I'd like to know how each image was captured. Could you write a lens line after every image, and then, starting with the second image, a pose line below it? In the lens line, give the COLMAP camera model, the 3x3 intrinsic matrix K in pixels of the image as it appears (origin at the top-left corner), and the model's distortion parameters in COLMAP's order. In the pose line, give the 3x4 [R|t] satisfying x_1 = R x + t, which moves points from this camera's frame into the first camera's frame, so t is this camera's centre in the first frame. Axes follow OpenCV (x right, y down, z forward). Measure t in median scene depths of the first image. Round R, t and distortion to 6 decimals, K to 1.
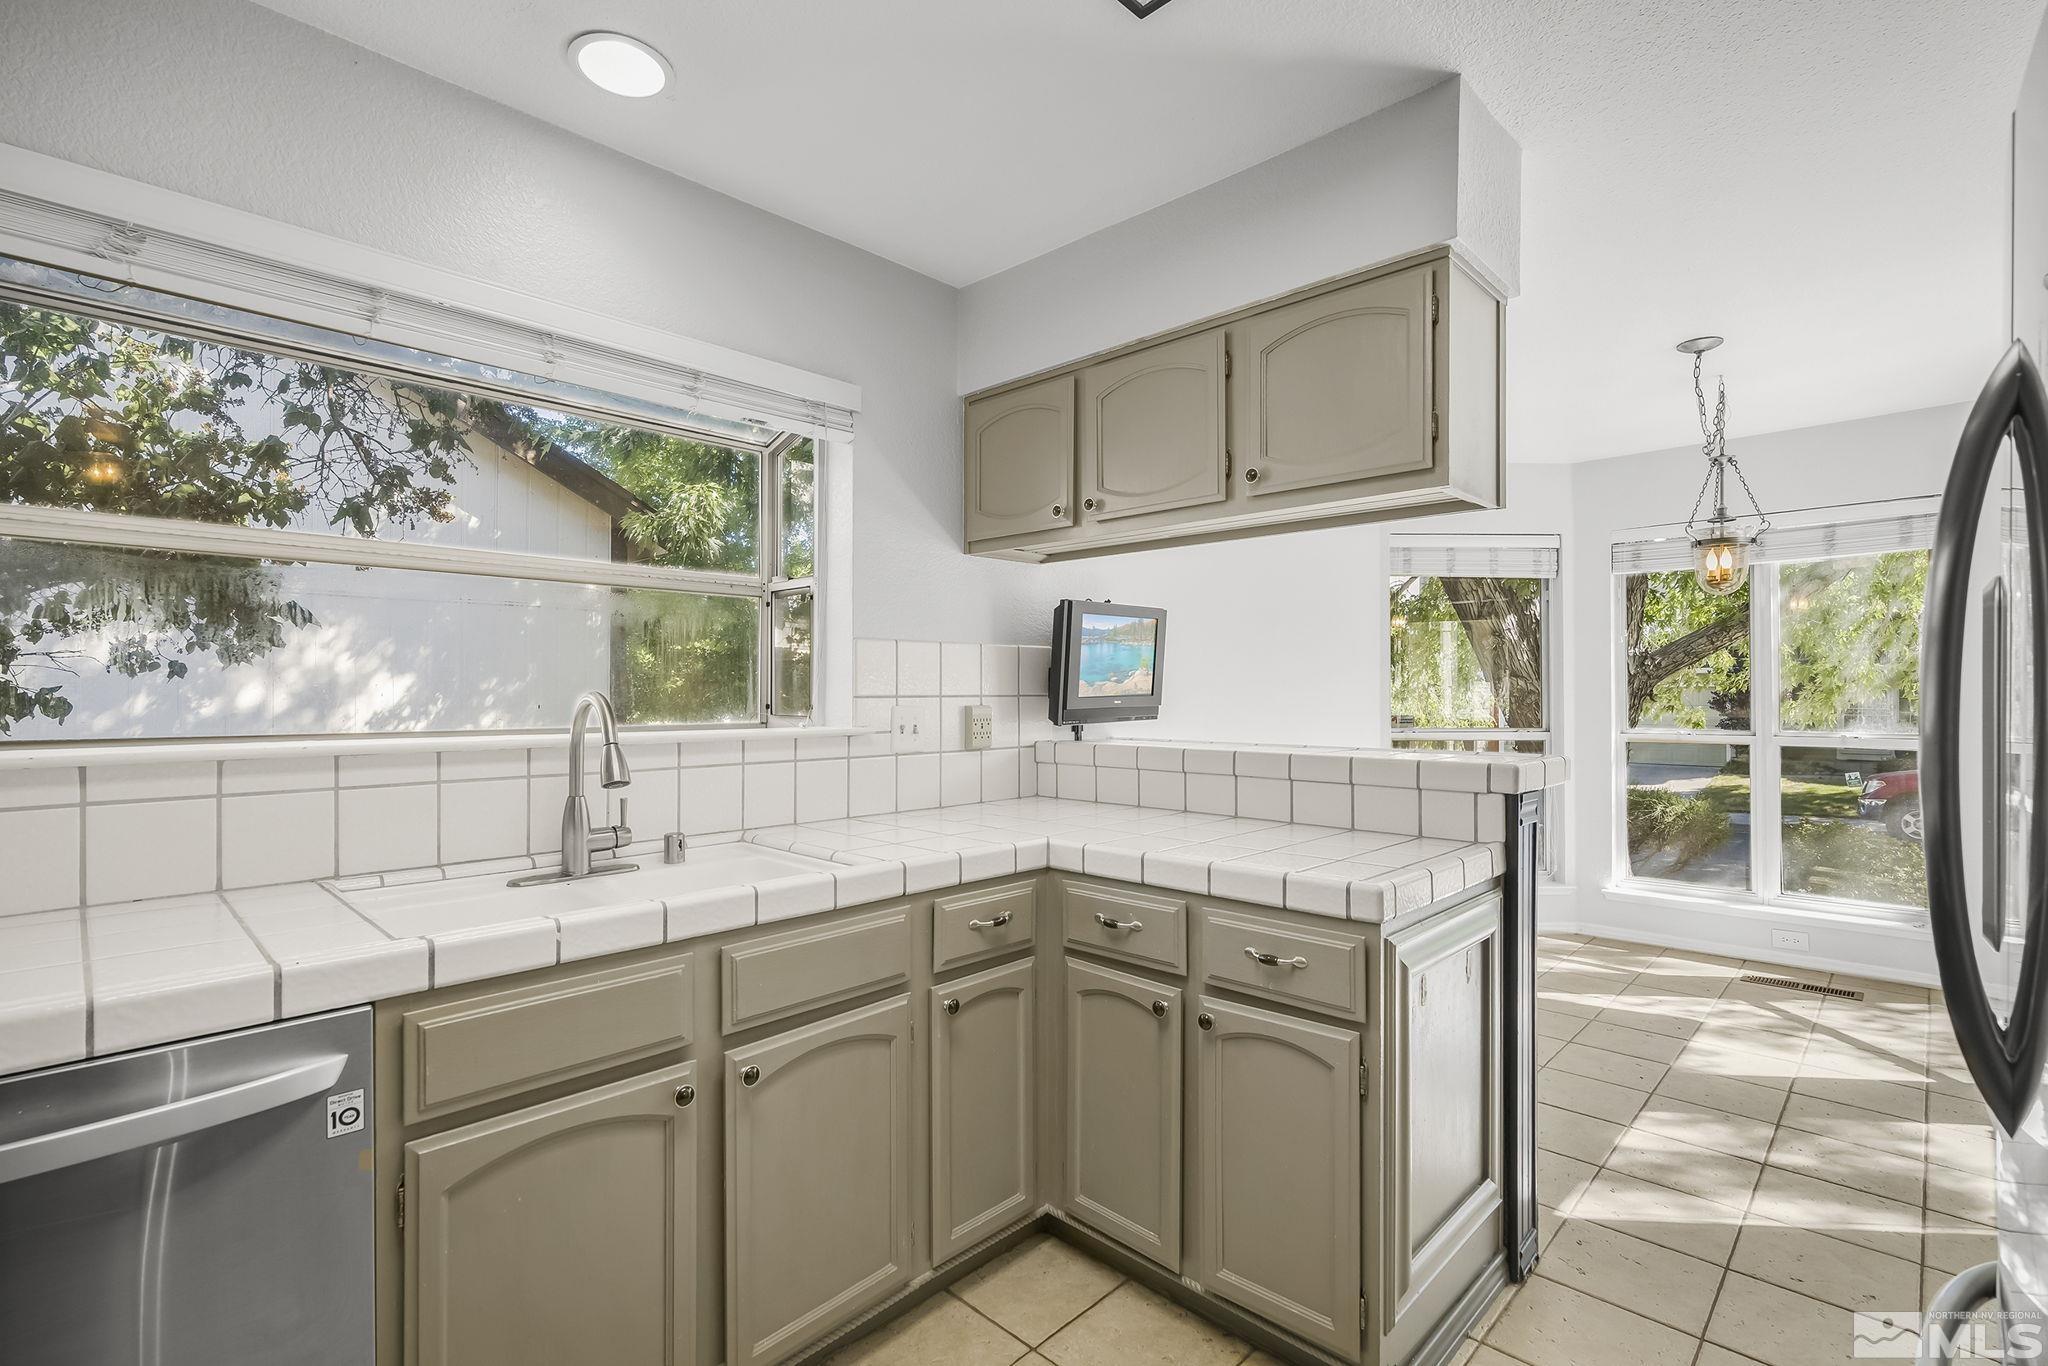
lens RADIAL K [[935.8, 0, 1027.1], [0, 935.8, 686.7], [0, 0, 1]] dist [-0.003315, 0.000192]
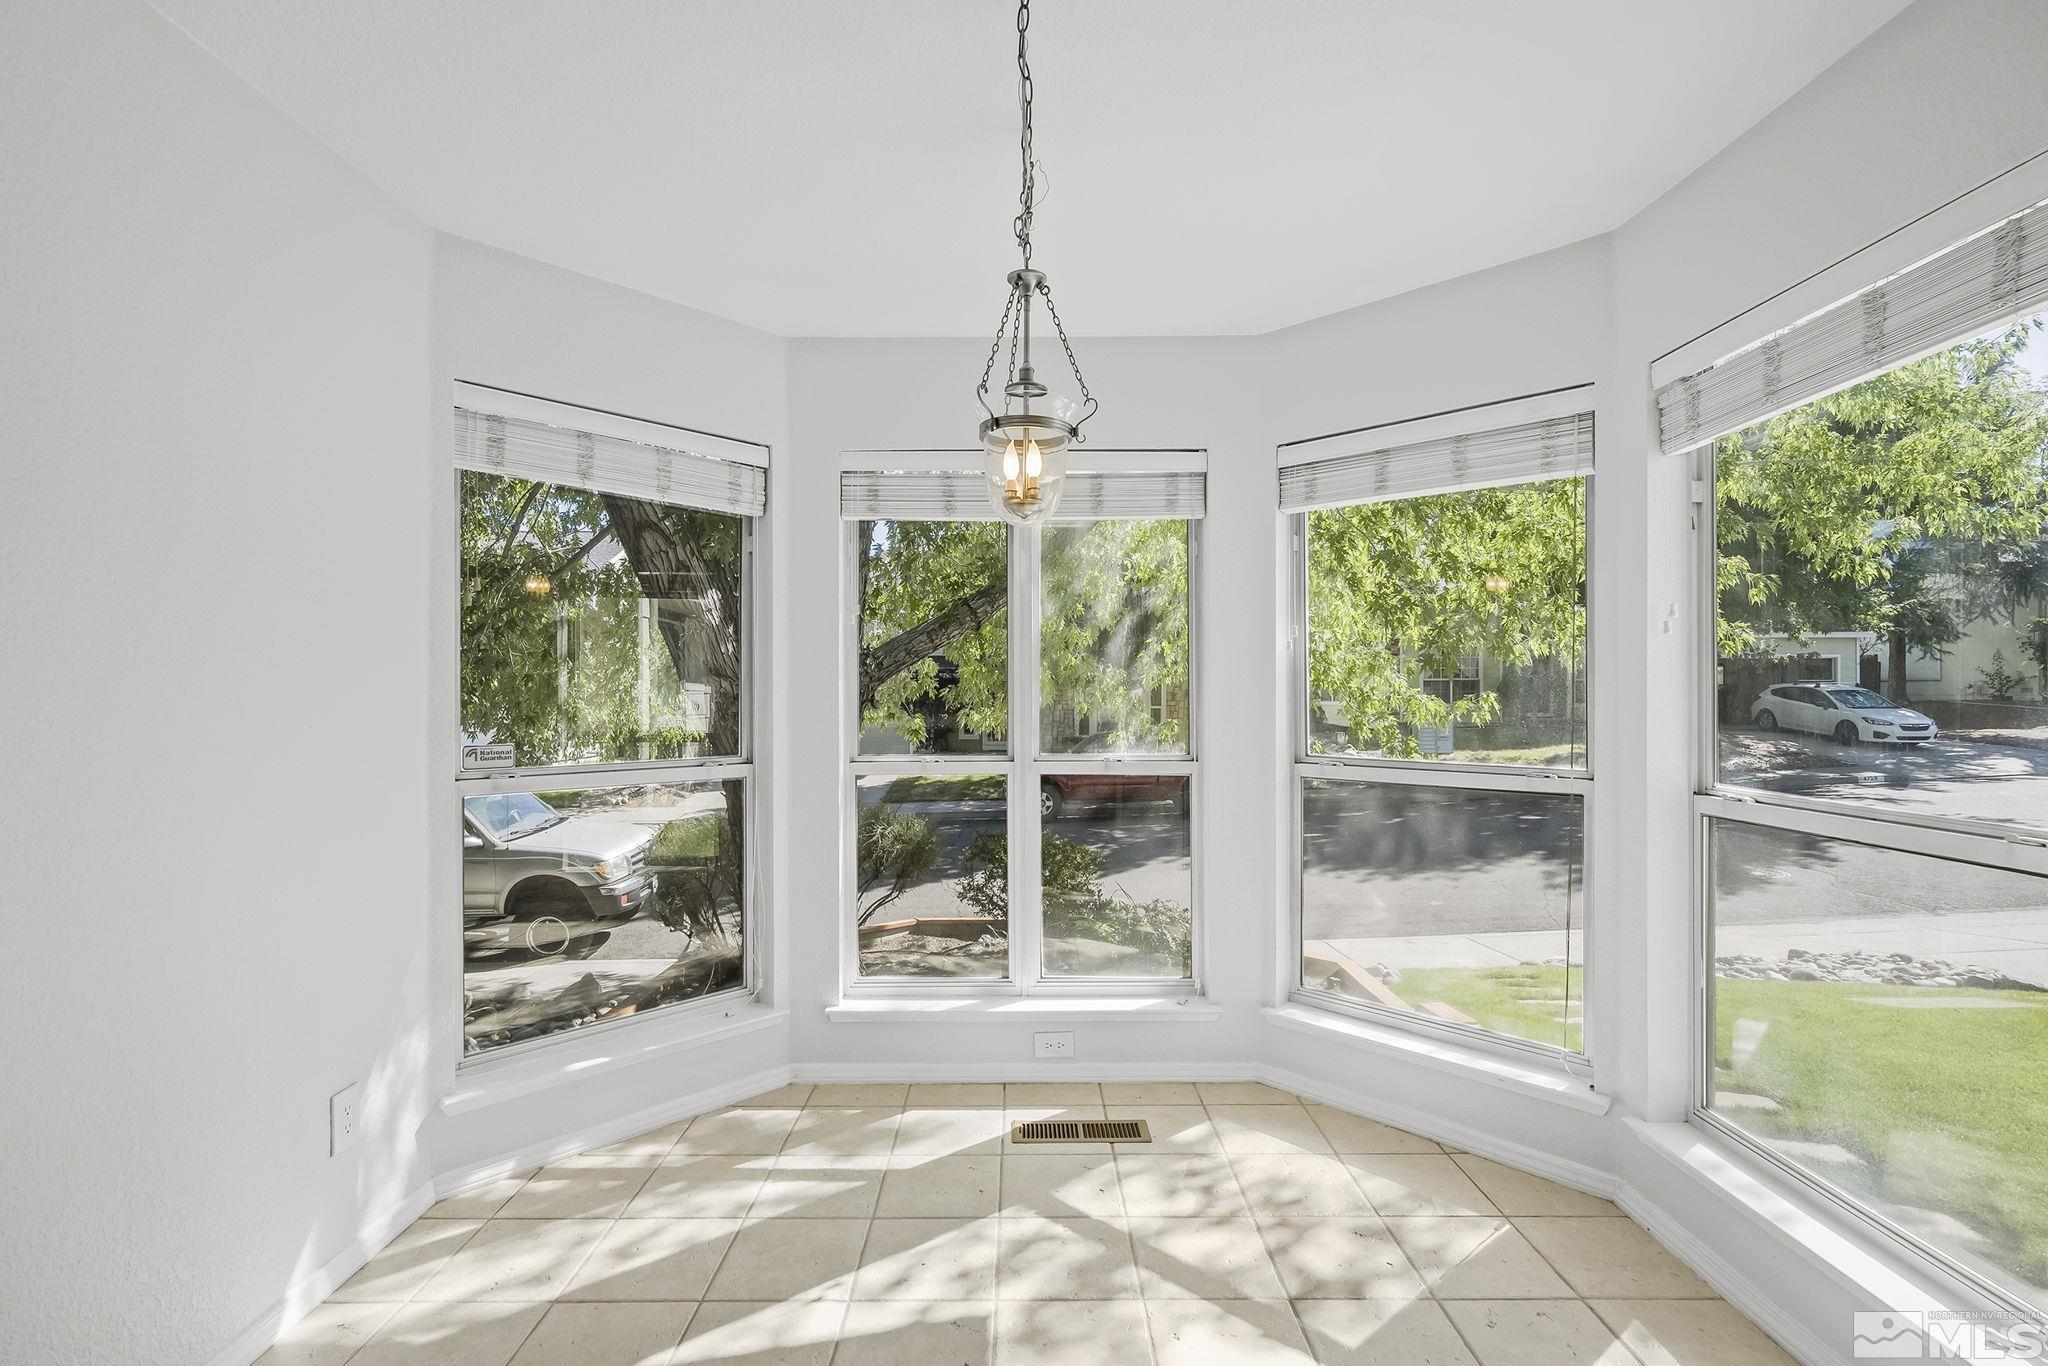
lens RADIAL K [[935.8, 0, 1027.1], [0, 935.8, 686.7], [0, 0, 1]] dist [-0.003315, 0.000192]
pose [[0.715350, 0.008898, 0.698709, 0.334381], [-0.007714, 0.999959, -0.004837, -0.001213], [-0.698723, -0.001930, 0.715389, 0.560184]]
